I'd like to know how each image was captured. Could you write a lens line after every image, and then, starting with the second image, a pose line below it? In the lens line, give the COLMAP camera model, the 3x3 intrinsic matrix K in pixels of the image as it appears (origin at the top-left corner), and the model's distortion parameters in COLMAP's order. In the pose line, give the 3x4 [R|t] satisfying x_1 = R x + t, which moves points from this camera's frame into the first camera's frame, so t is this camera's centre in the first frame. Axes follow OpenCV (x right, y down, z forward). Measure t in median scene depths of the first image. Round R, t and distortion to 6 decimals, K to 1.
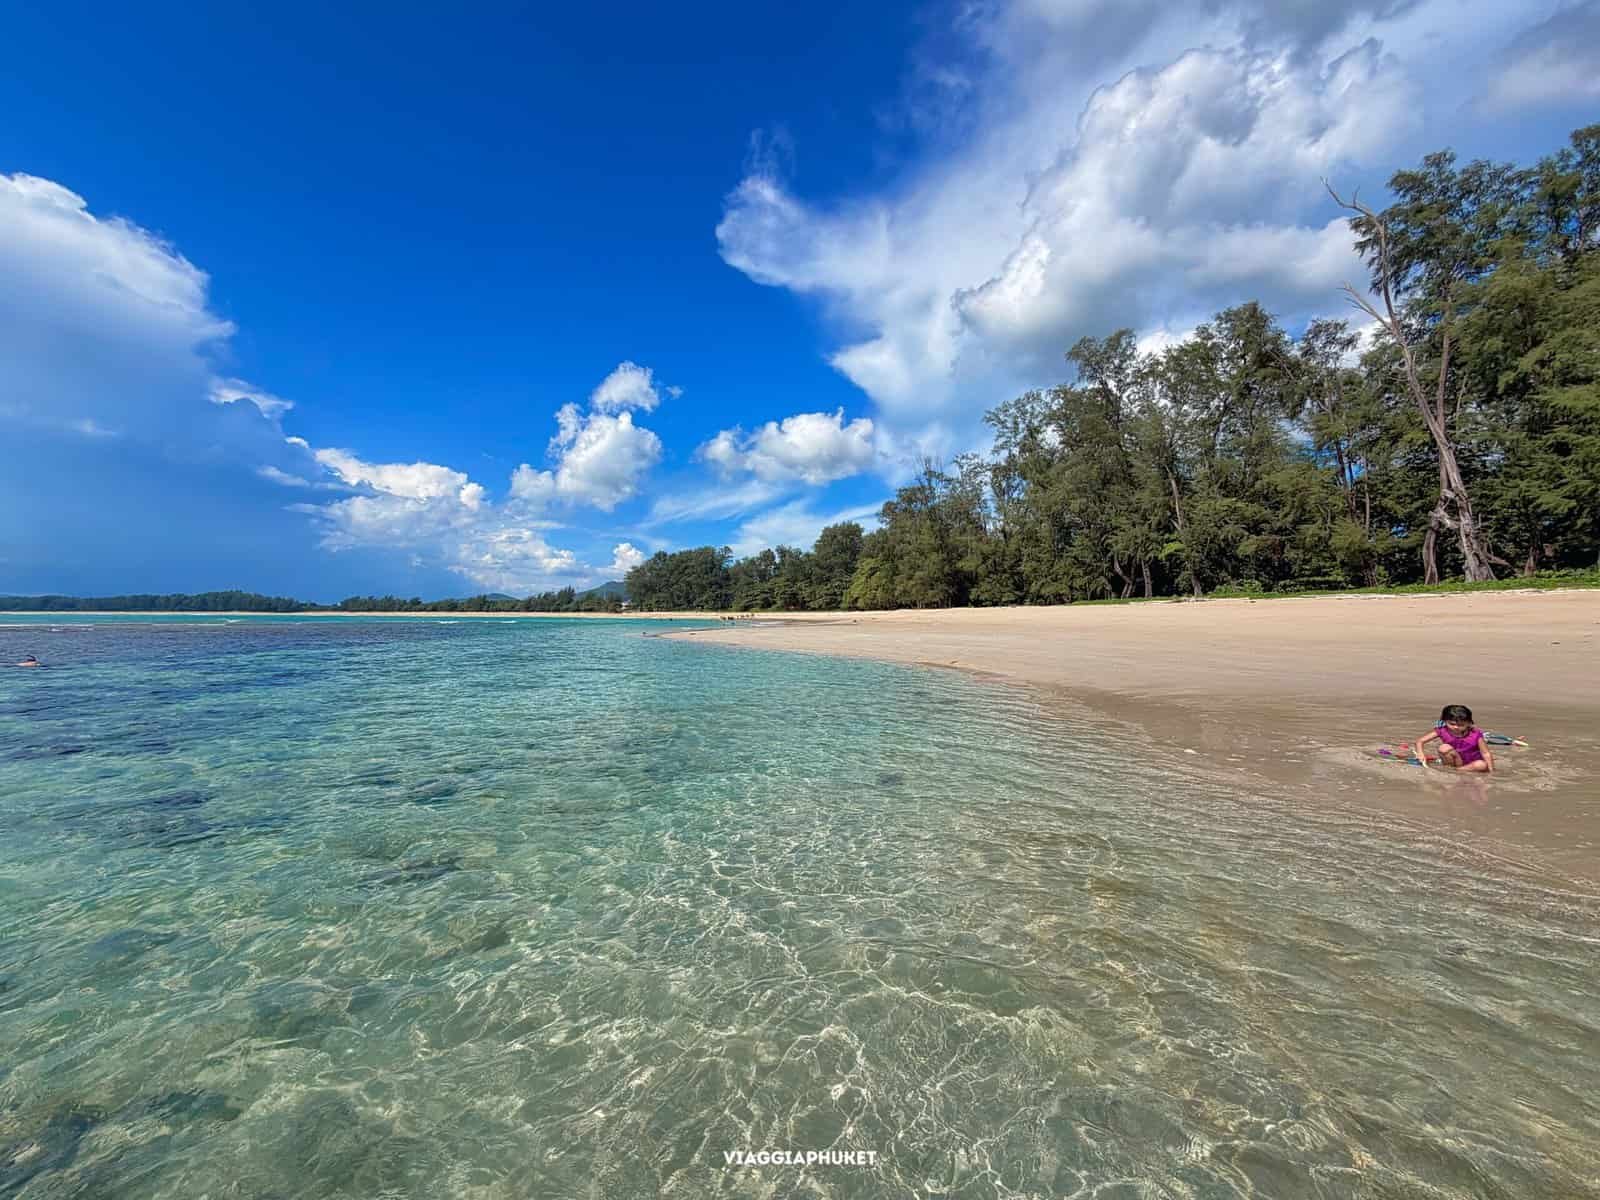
lens RADIAL K [[640.7, 0, 806.0], [0, 640.7, 597.2], [0, 0, 1]] dist [-0.002552, 0.001011]
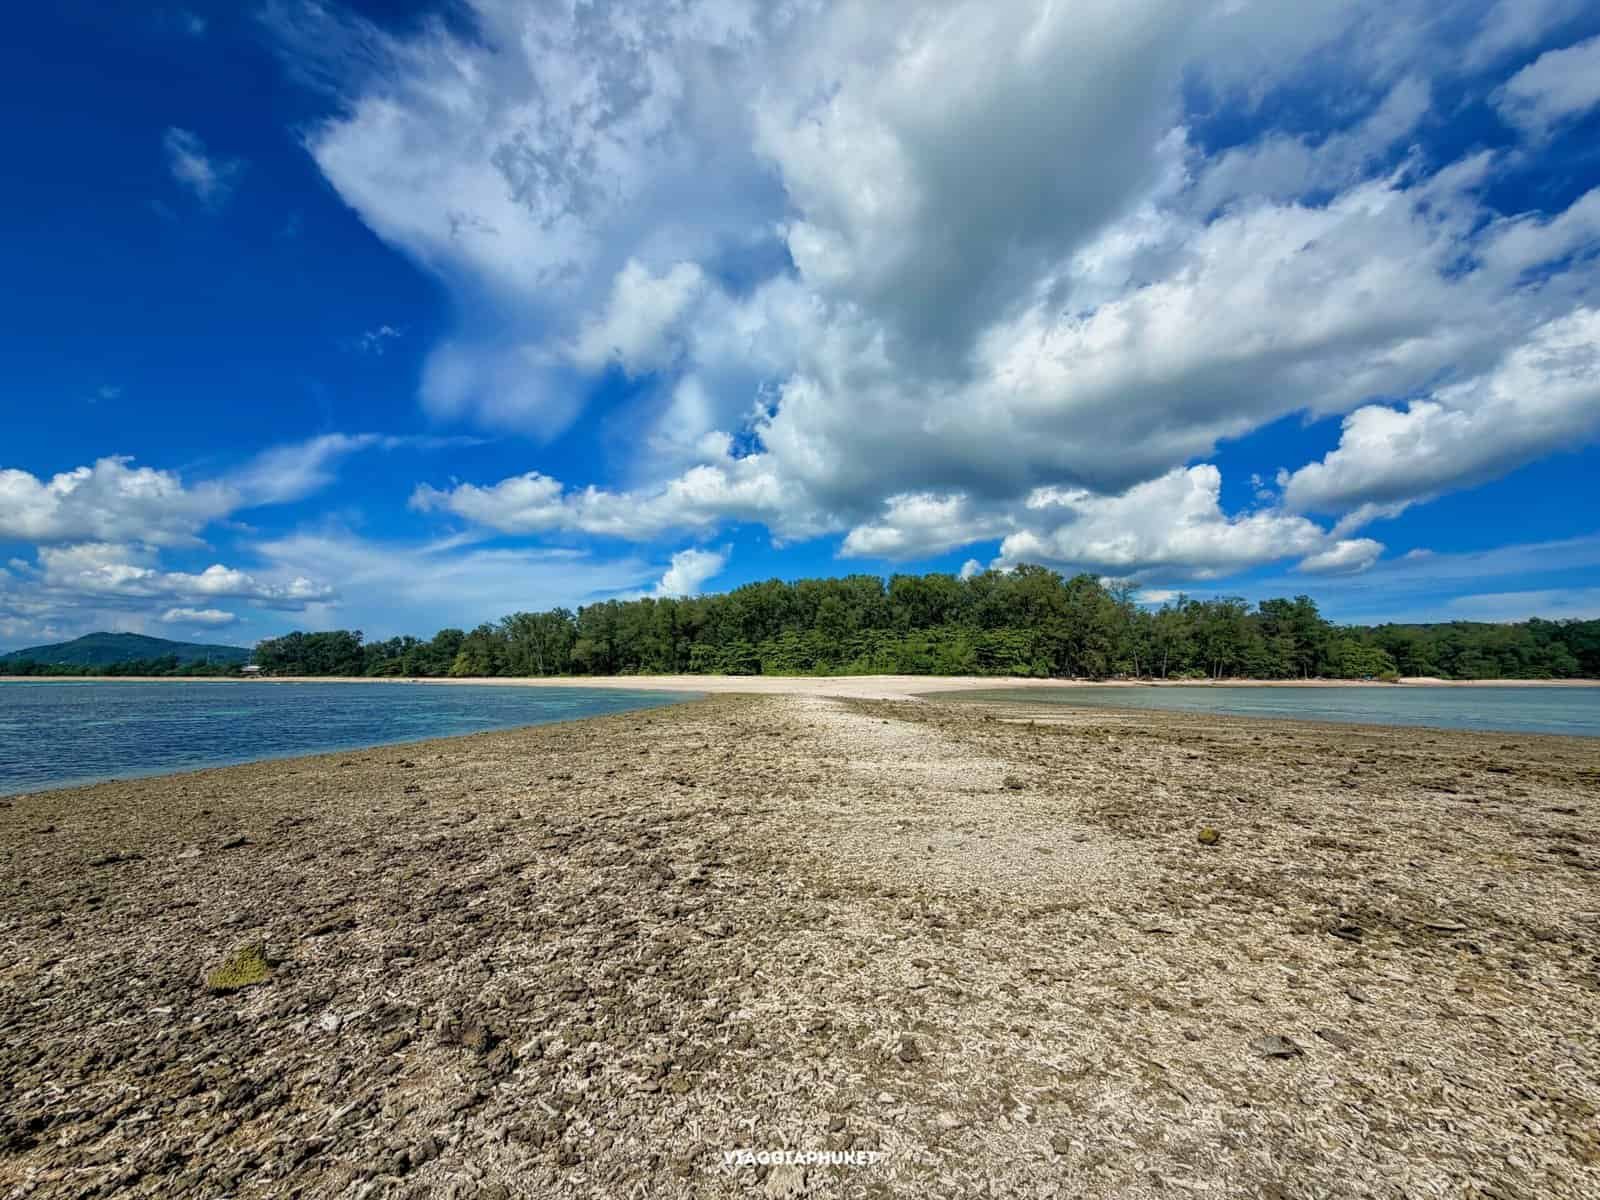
lens RADIAL K [[640.7, 0, 805.6], [0, 640.7, 595.8], [0, 0, 1]] dist [-0.002552, 0.001011]
pose [[0.847409, 0.063273, 0.527158, -0.048397], [-0.012062, 0.994912, -0.100026, -0.033364], [-0.530804, 0.078404, 0.843860, -0.952141]]
